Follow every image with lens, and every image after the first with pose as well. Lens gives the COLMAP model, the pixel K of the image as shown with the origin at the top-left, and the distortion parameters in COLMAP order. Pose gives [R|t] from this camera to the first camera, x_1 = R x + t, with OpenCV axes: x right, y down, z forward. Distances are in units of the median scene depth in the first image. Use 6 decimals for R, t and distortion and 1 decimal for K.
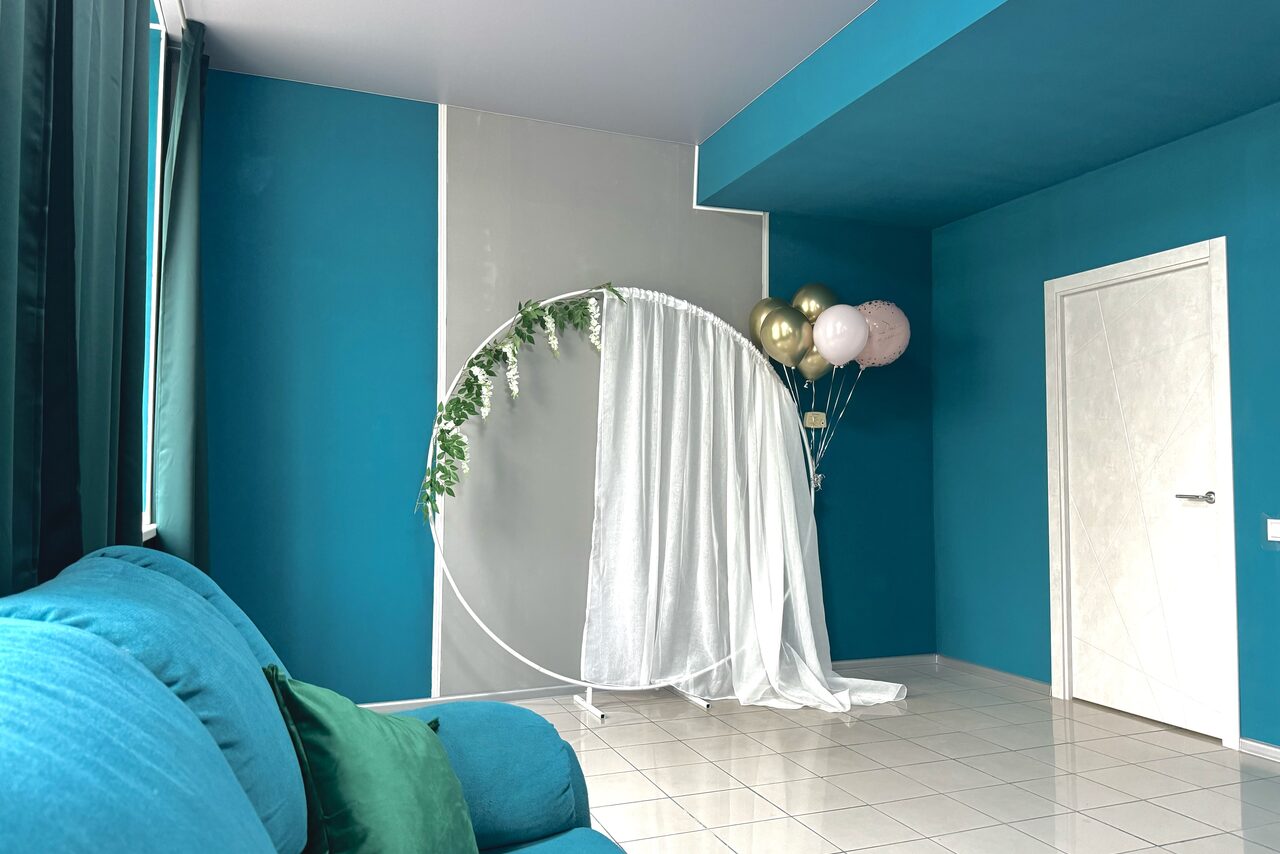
lens RADIAL K [[903.7, 0, 641.8], [0, 903.7, 426.6], [0, 0, 1]] dist [0.096116, 0.001146]
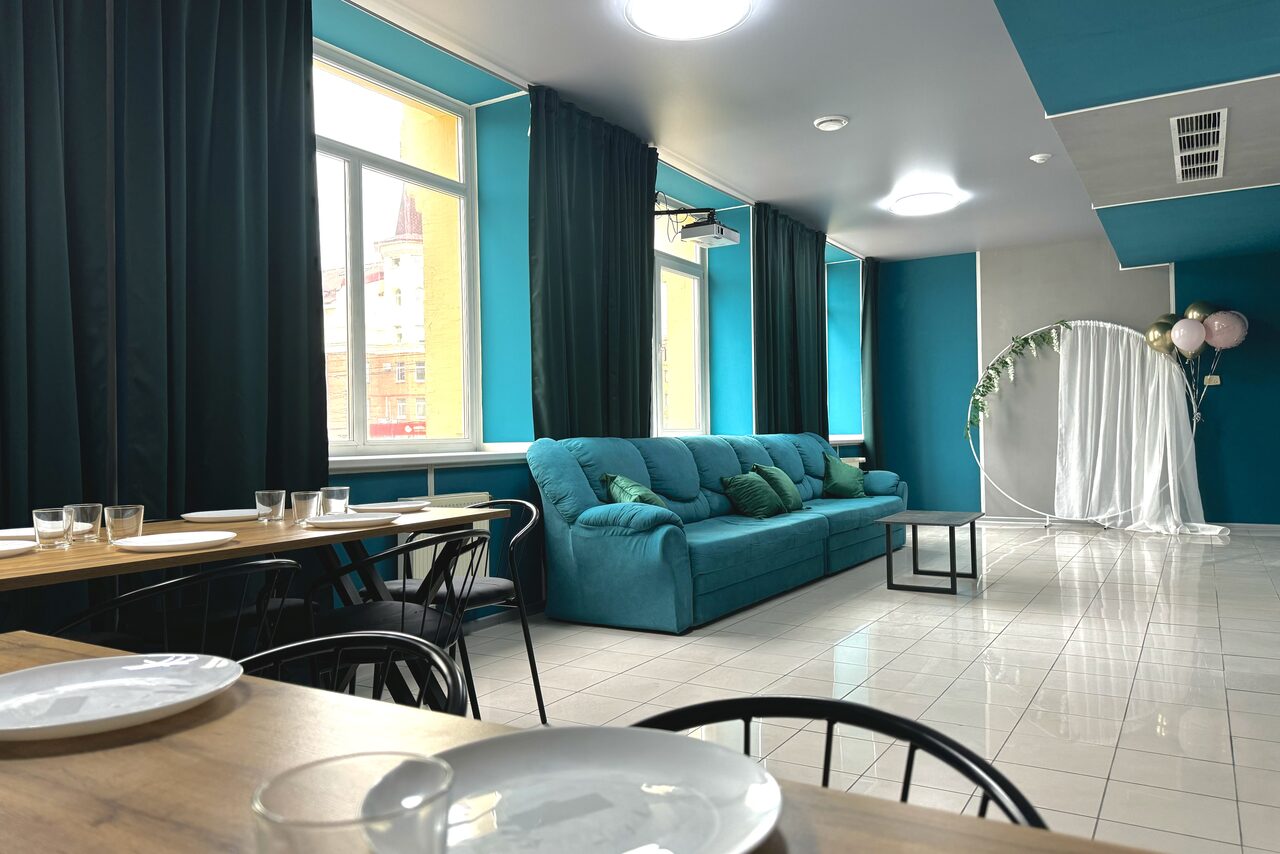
lens RADIAL K [[903.7, 0, 641.0], [0, 903.7, 430.6], [0, 0, 1]] dist [0.096116, 0.001146]
pose [[0.595645, -0.018191, -0.803041, 1.045408], [0.061394, 0.997850, 0.022934, -0.020503], [0.800898, -0.062962, 0.595482, -0.973407]]
